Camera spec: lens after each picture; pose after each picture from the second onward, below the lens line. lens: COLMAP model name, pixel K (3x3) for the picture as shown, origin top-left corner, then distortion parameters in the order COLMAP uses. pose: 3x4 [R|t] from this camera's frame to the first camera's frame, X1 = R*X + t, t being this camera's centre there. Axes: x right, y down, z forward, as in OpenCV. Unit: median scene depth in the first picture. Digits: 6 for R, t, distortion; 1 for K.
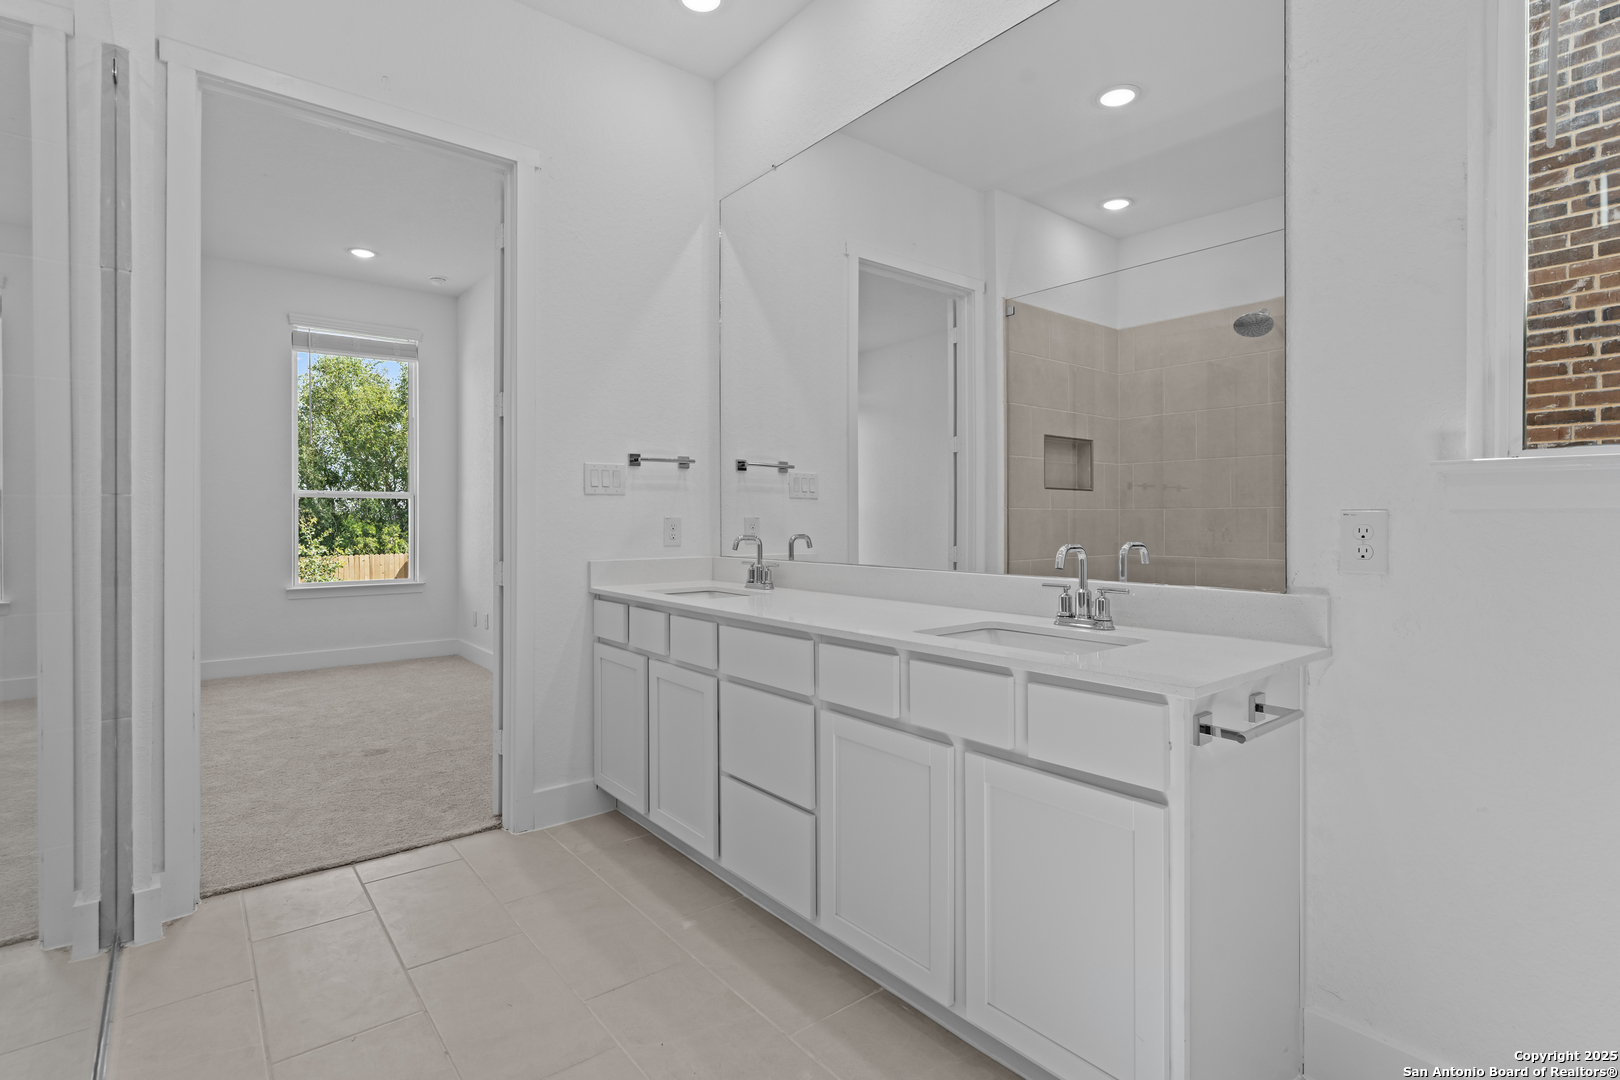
lens RADIAL K [[771.3, 0, 807.1], [0, 771.3, 529.3], [0, 0, 1]] dist [0.002300, 0.000459]
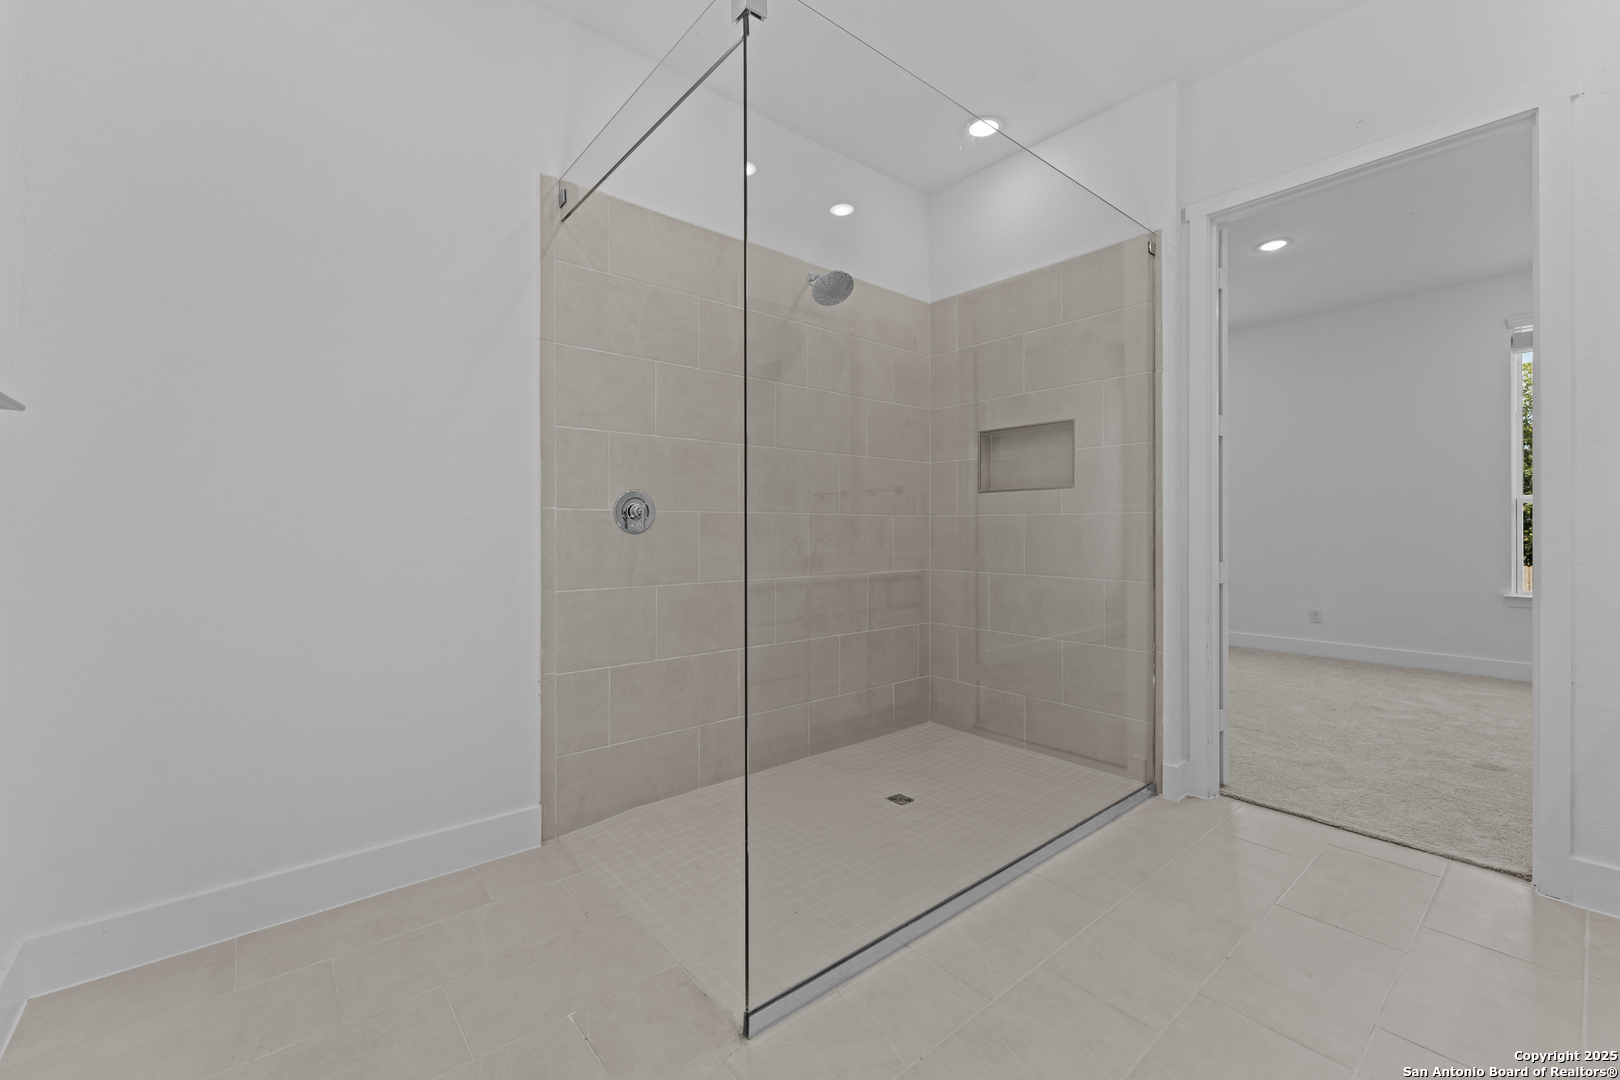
lens RADIAL K [[658.7, 0, 810.0], [0, 658.7, 540.0], [0, 0, 1]] dist [0.000013, 0.000209]
pose [[0.019638, 0.011845, -0.999737, 0.341155], [-0.006425, 0.999911, 0.011721, 0.002962], [0.999787, 0.006193, 0.019713, 0.191413]]
